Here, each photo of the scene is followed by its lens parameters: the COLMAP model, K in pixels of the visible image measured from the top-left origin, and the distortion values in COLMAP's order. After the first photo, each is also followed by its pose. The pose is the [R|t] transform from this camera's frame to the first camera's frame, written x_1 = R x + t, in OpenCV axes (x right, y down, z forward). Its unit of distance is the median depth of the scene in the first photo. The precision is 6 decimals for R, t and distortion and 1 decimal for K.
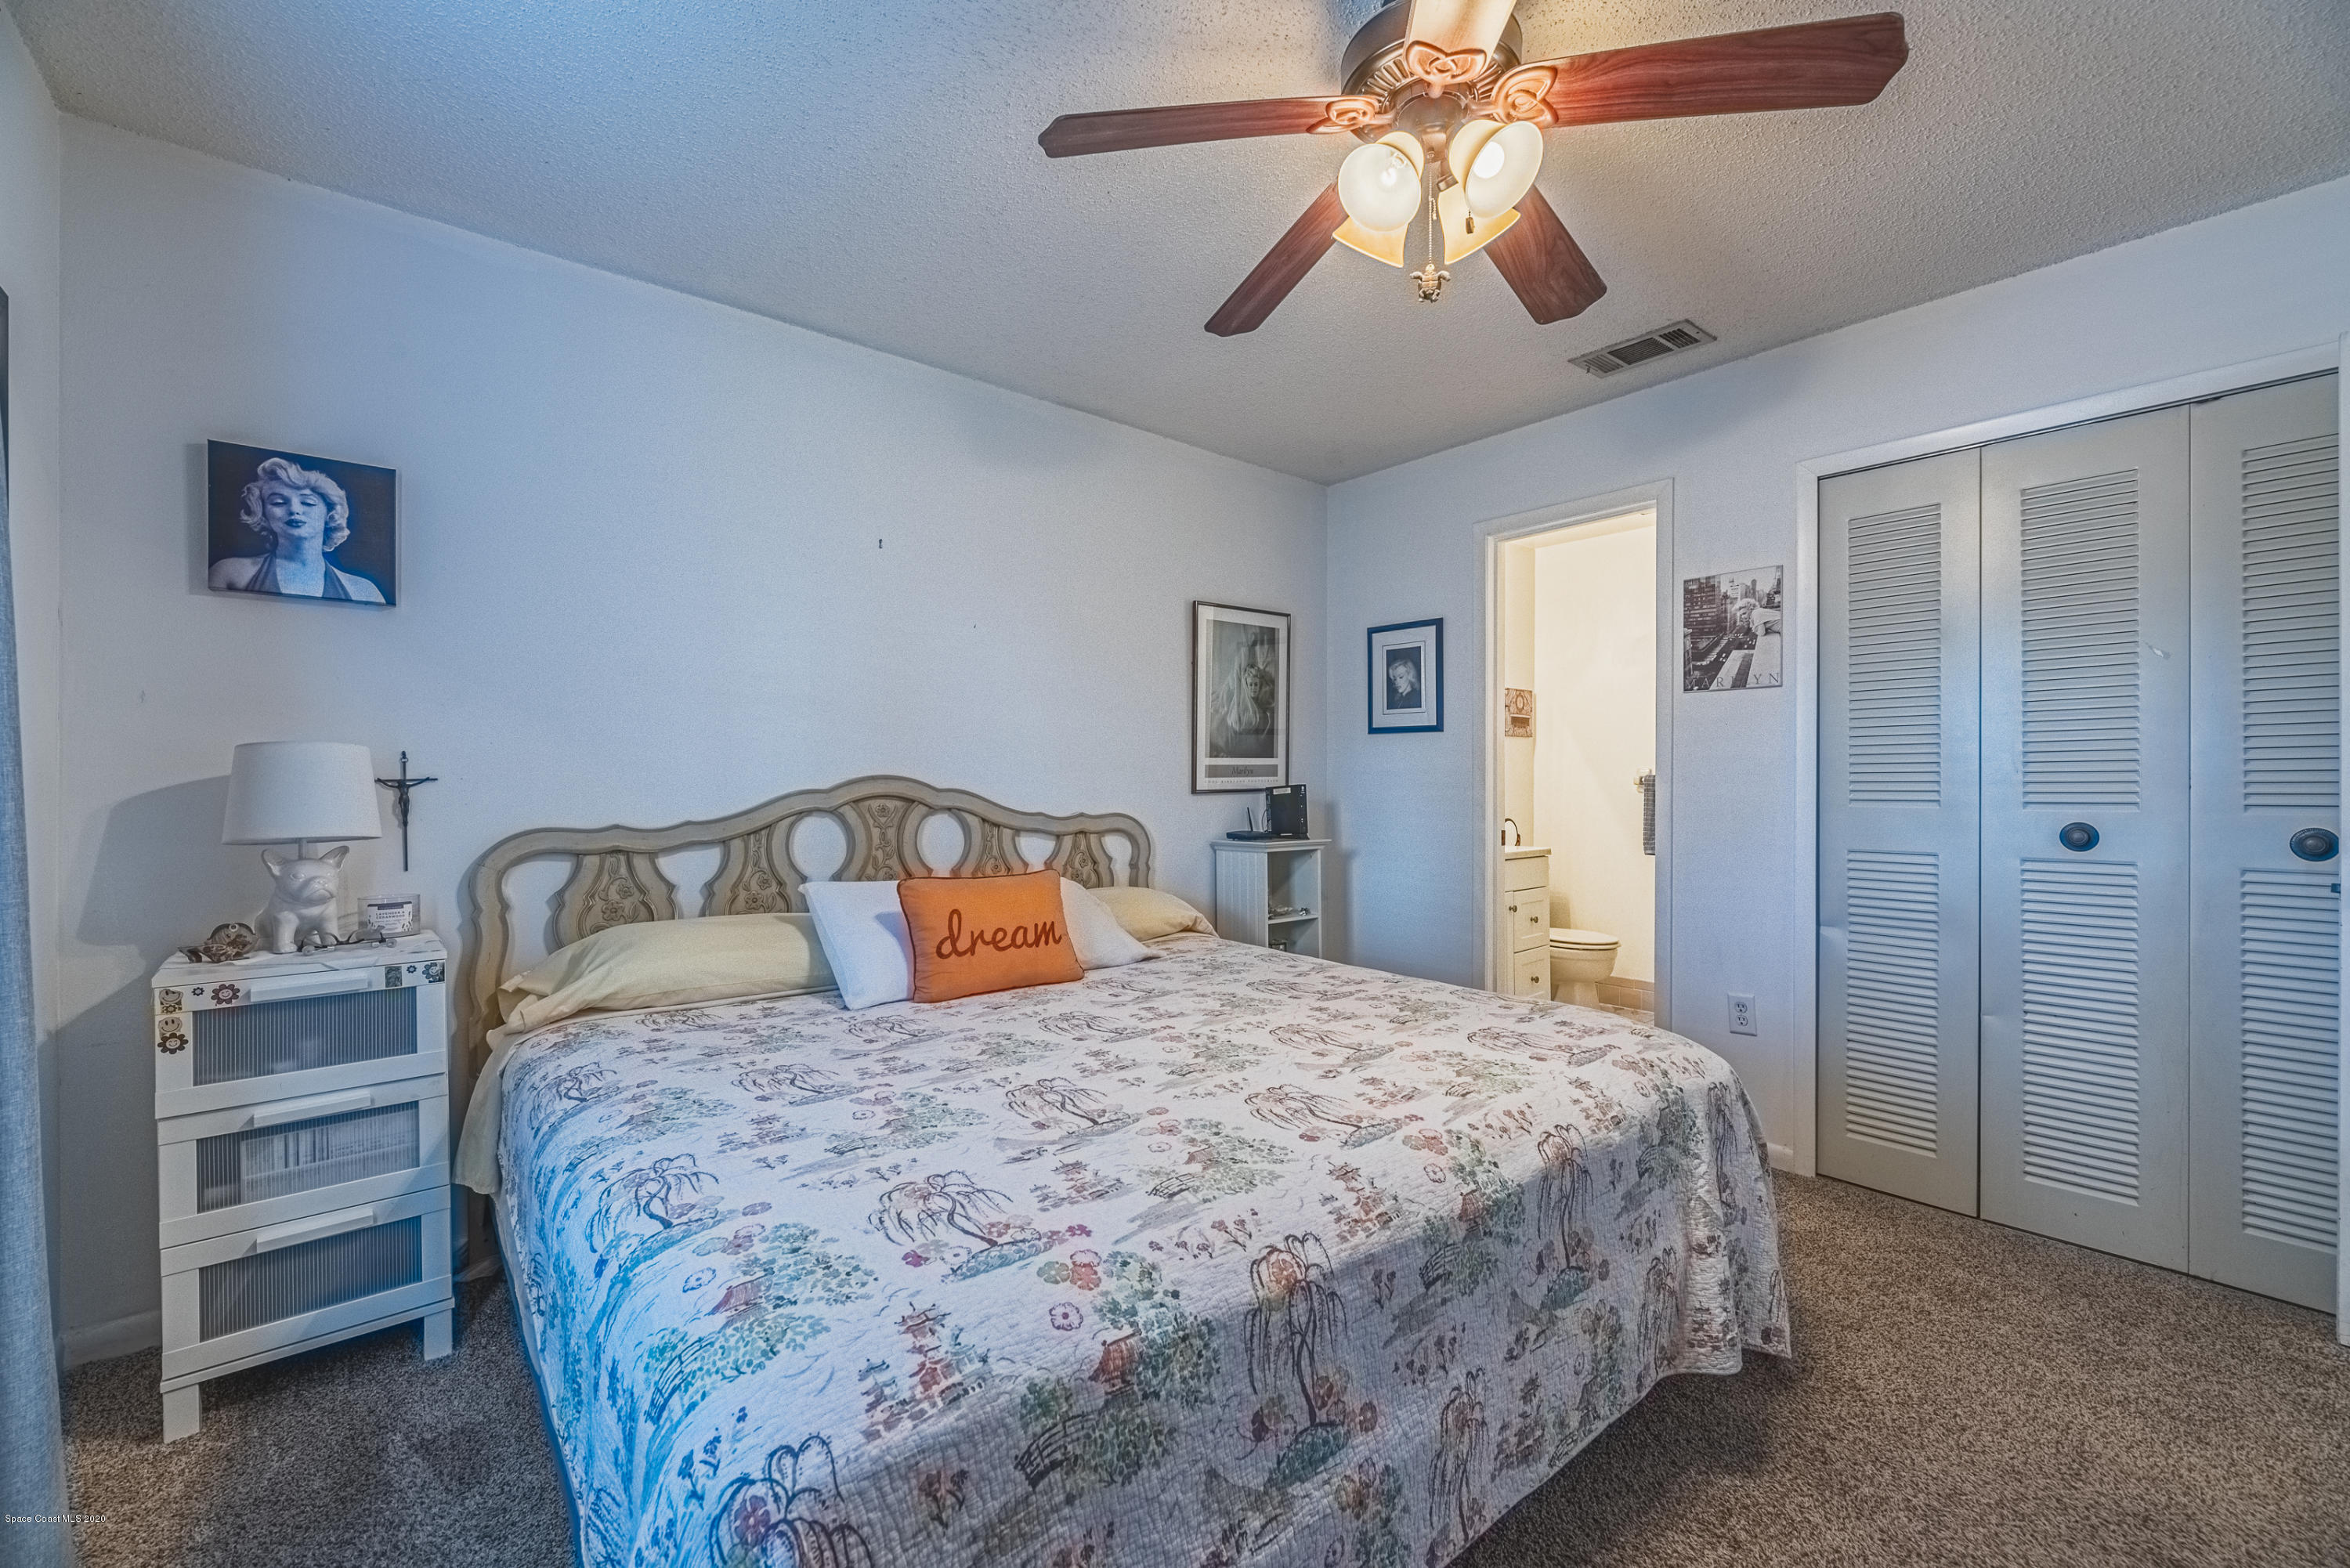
lens RADIAL K [[952.0, 0, 1195.2], [0, 952.0, 780.4], [0, 0, 1]] dist [-0.001792, -0.000344]
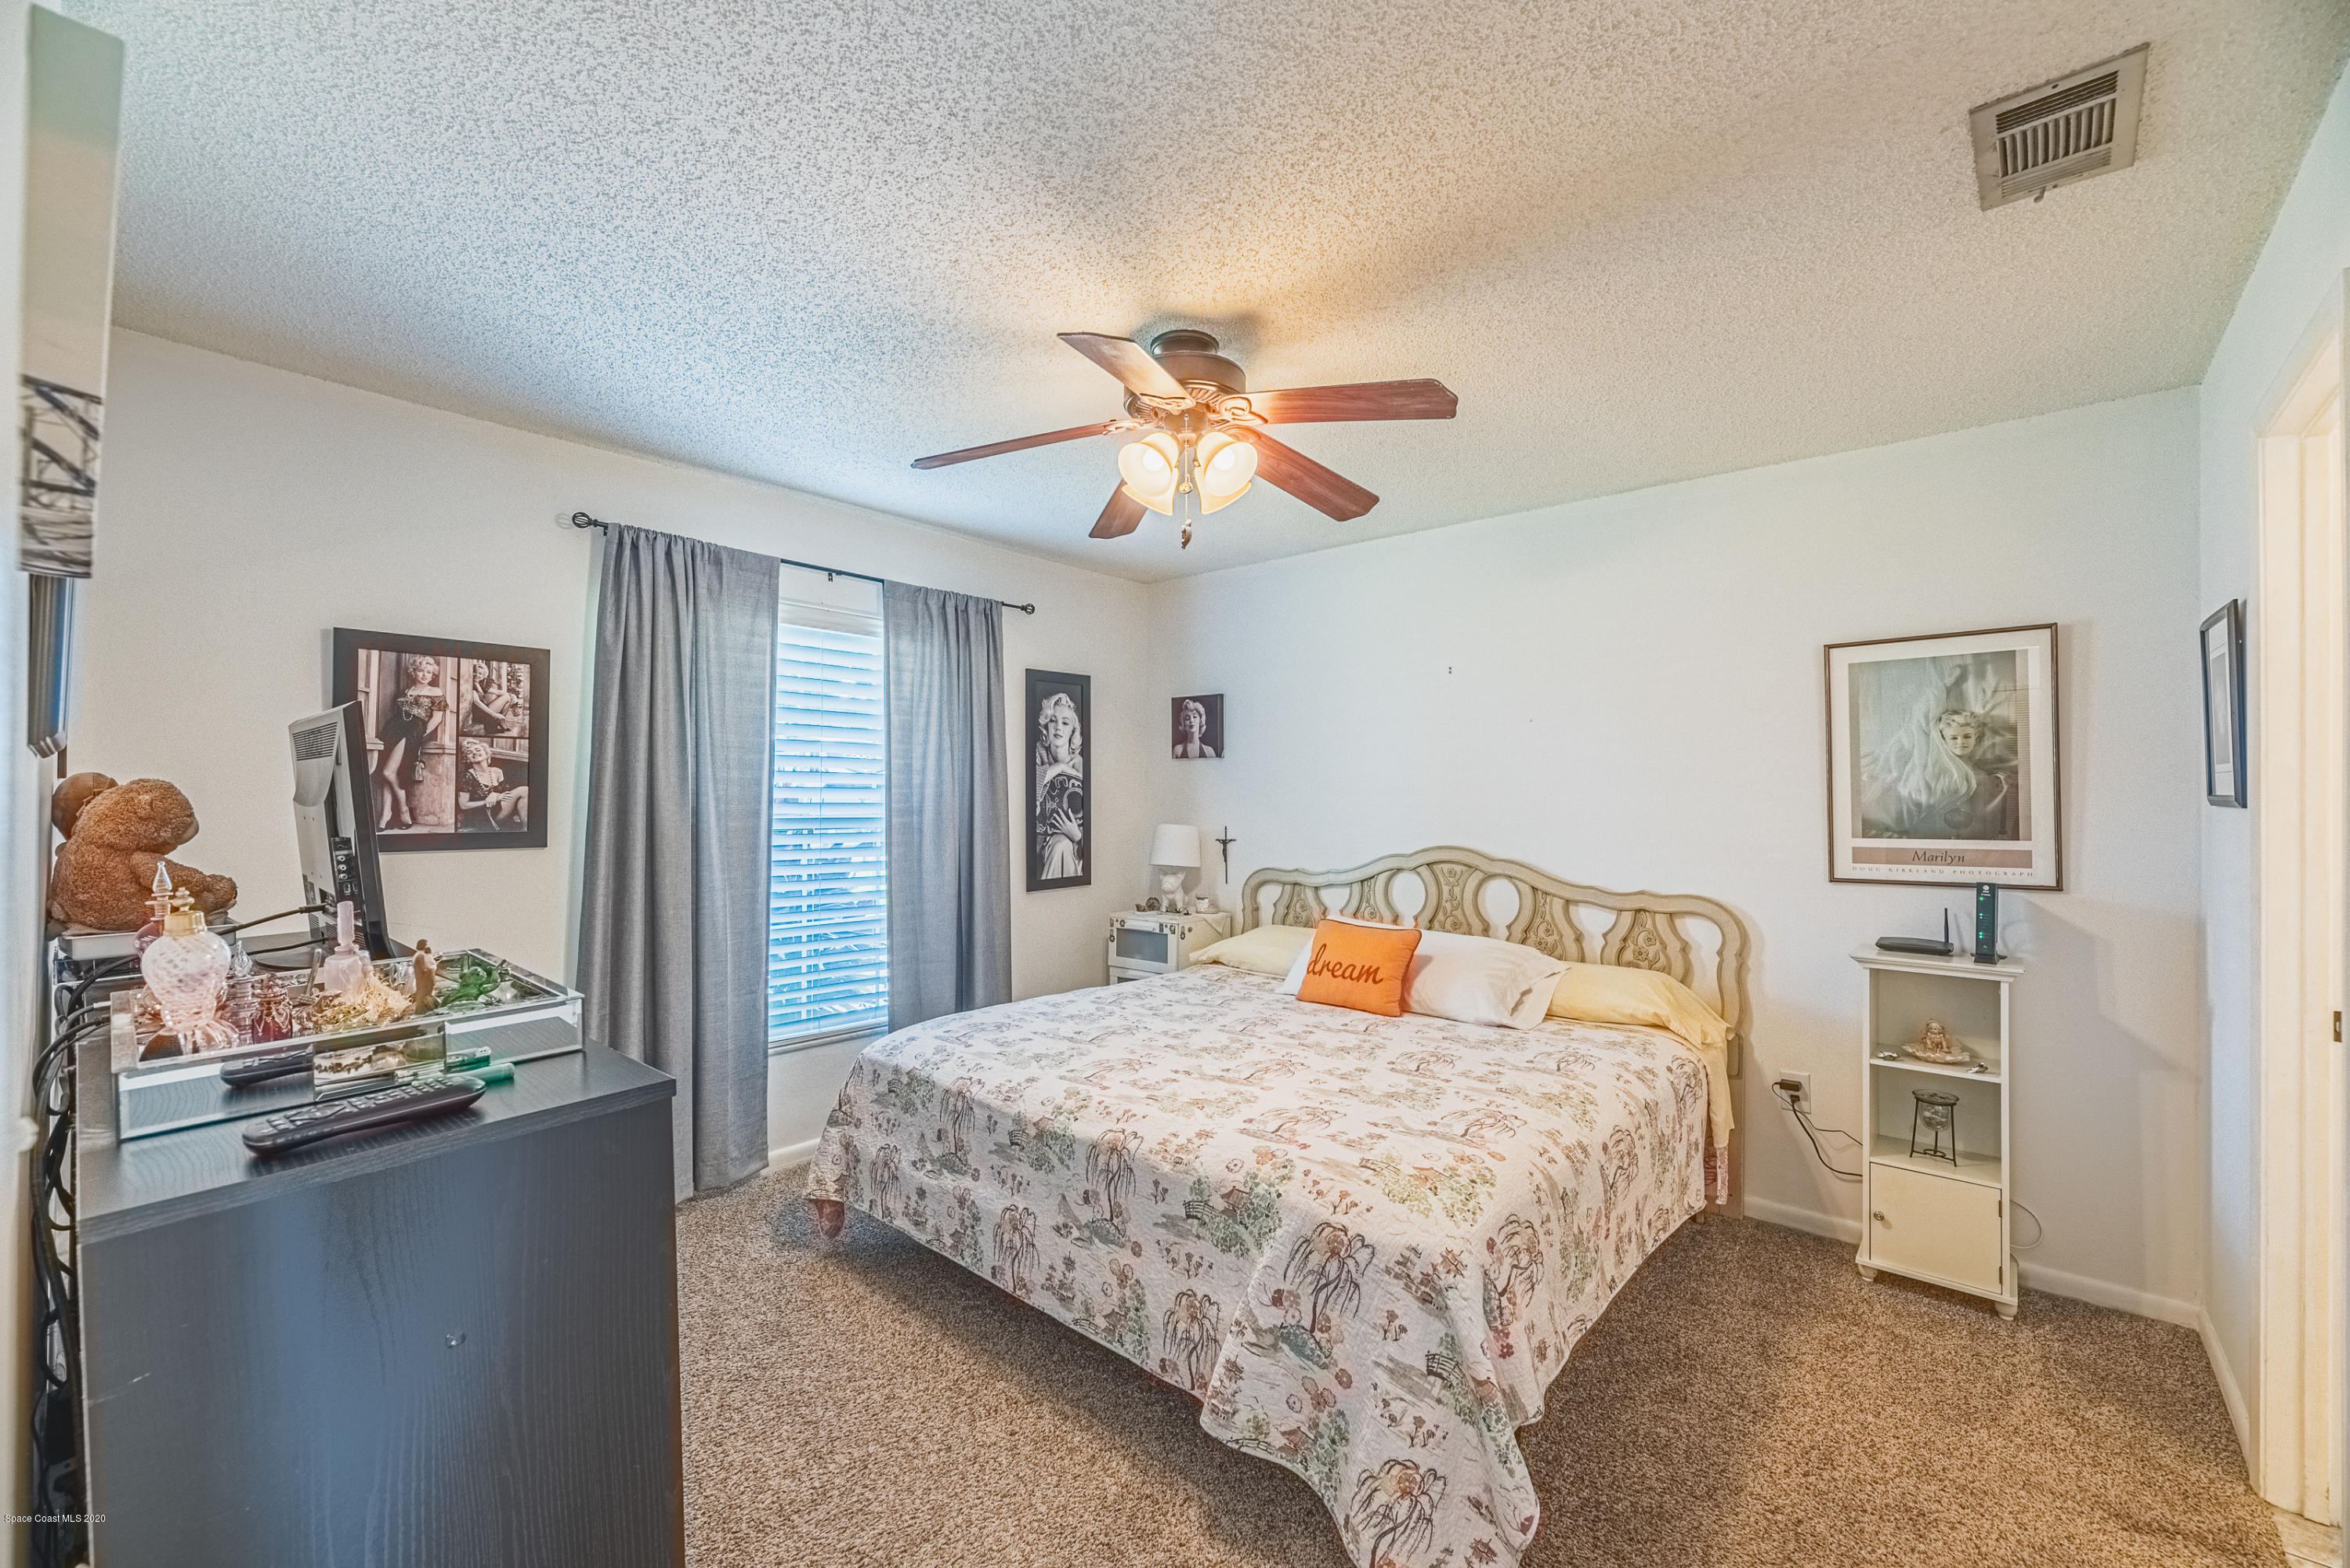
lens RADIAL K [[952.0, 0, 1192.4], [0, 952.0, 790.1], [0, 0, 1]] dist [-0.001792, -0.000344]
pose [[0.172408, -0.006137, -0.985007, 1.106761], [-0.007929, 0.999940, -0.007618, -0.084668], [0.984994, 0.009124, 0.172349, 0.513948]]
